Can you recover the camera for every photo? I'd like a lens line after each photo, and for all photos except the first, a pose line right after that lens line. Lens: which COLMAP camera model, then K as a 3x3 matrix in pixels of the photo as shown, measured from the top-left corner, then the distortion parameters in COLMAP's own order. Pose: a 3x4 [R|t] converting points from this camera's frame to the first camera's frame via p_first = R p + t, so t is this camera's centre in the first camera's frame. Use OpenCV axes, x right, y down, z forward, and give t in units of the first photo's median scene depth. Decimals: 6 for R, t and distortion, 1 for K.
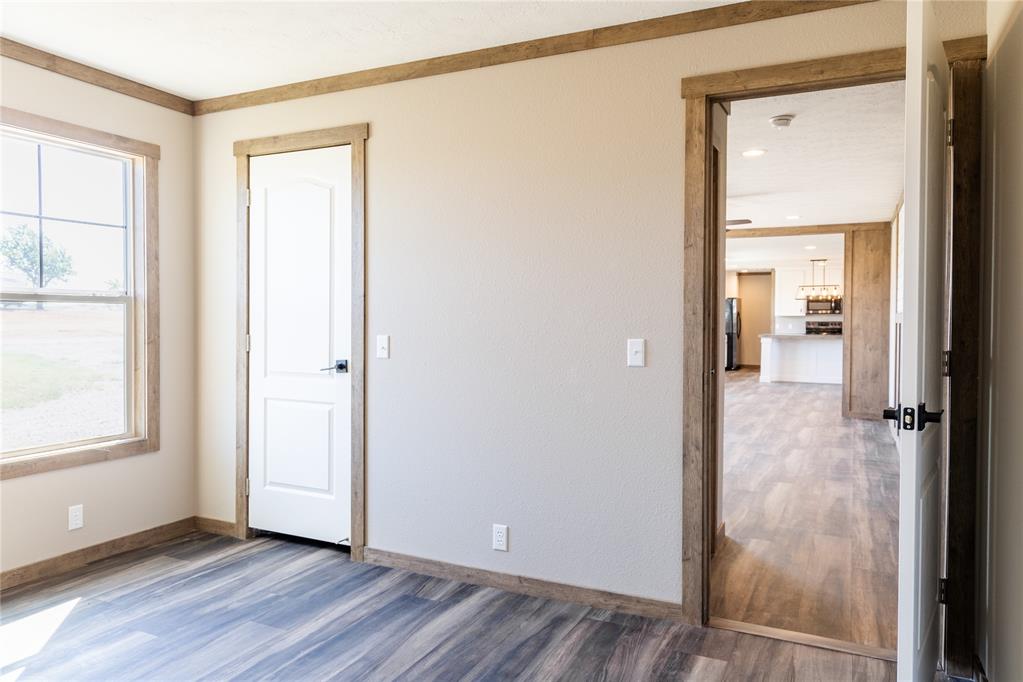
lens RADIAL K [[697.0, 0, 523.3], [0, 697.0, 332.0], [0, 0, 1]] dist [-0.001006, 0.007237]
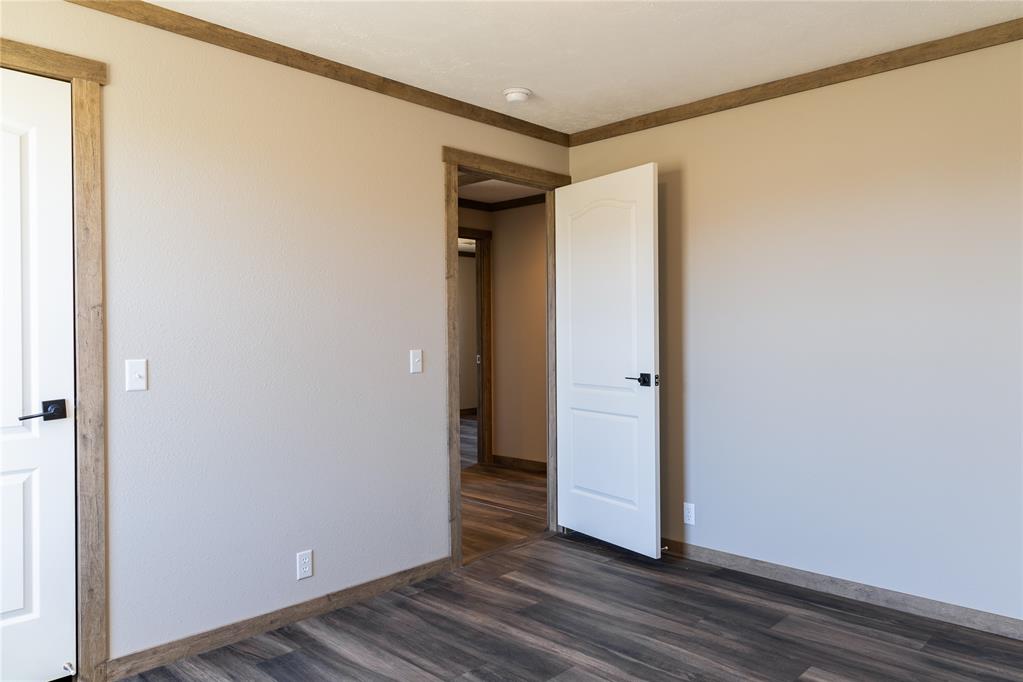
lens RADIAL K [[697.0, 0, 506.5], [0, 697.0, 339.1], [0, 0, 1]] dist [-0.001006, 0.007237]
pose [[0.327086, -0.014165, 0.944888, -0.915592], [0.031886, 0.999484, 0.003946, -0.008244], [-0.944456, 0.028838, 0.327369, 0.459711]]
